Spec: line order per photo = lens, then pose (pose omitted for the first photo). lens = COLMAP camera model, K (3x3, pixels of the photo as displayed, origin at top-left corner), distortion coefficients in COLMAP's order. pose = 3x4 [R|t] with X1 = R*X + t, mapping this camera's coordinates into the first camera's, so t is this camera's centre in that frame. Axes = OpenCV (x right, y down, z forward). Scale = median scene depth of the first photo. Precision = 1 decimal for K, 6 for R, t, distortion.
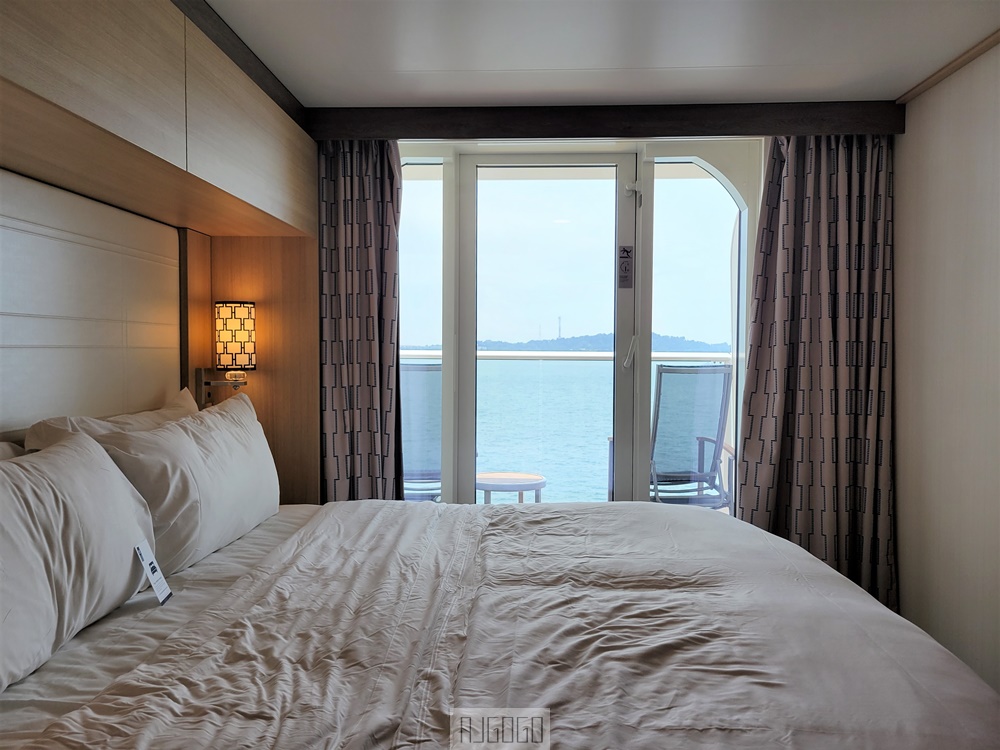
lens RADIAL K [[762.6, 0, 496.3], [0, 762.6, 369.2], [0, 0, 1]] dist [0.059163, -0.046411]
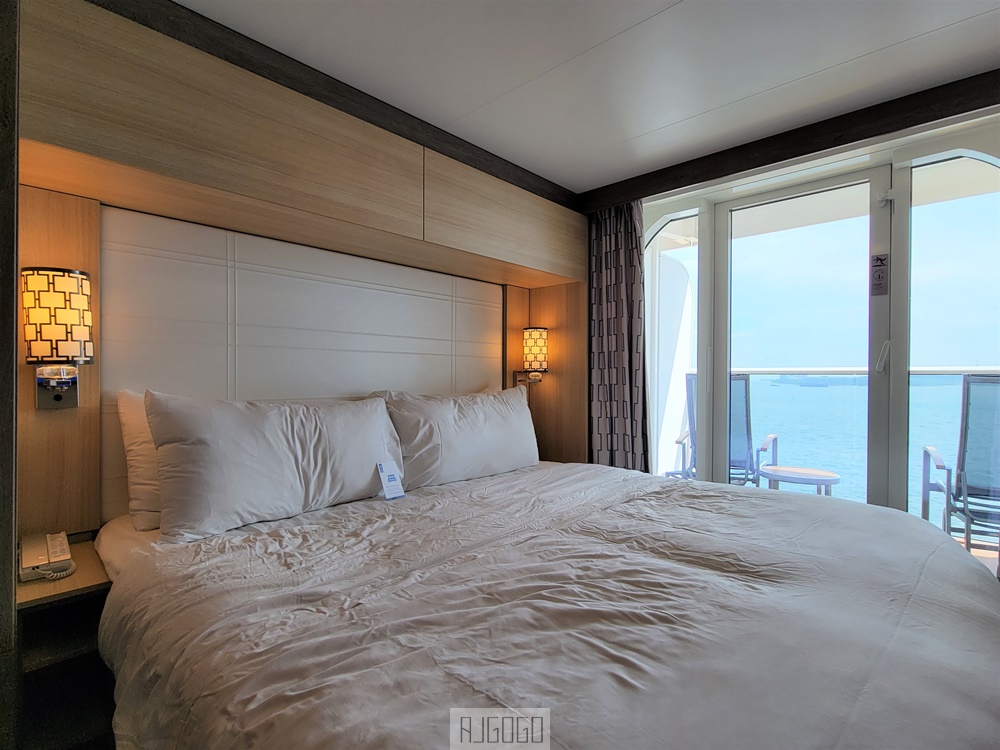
lens RADIAL K [[488.1, 0, 500.9], [0, 488.1, 379.6], [0, 0, 1]] dist [-0.000244, -0.000494]
pose [[0.760957, 0.002750, -0.648796, 0.361920], [-0.017779, 0.999704, -0.016616, 0.048928], [0.648558, 0.024179, 0.760781, 0.294037]]
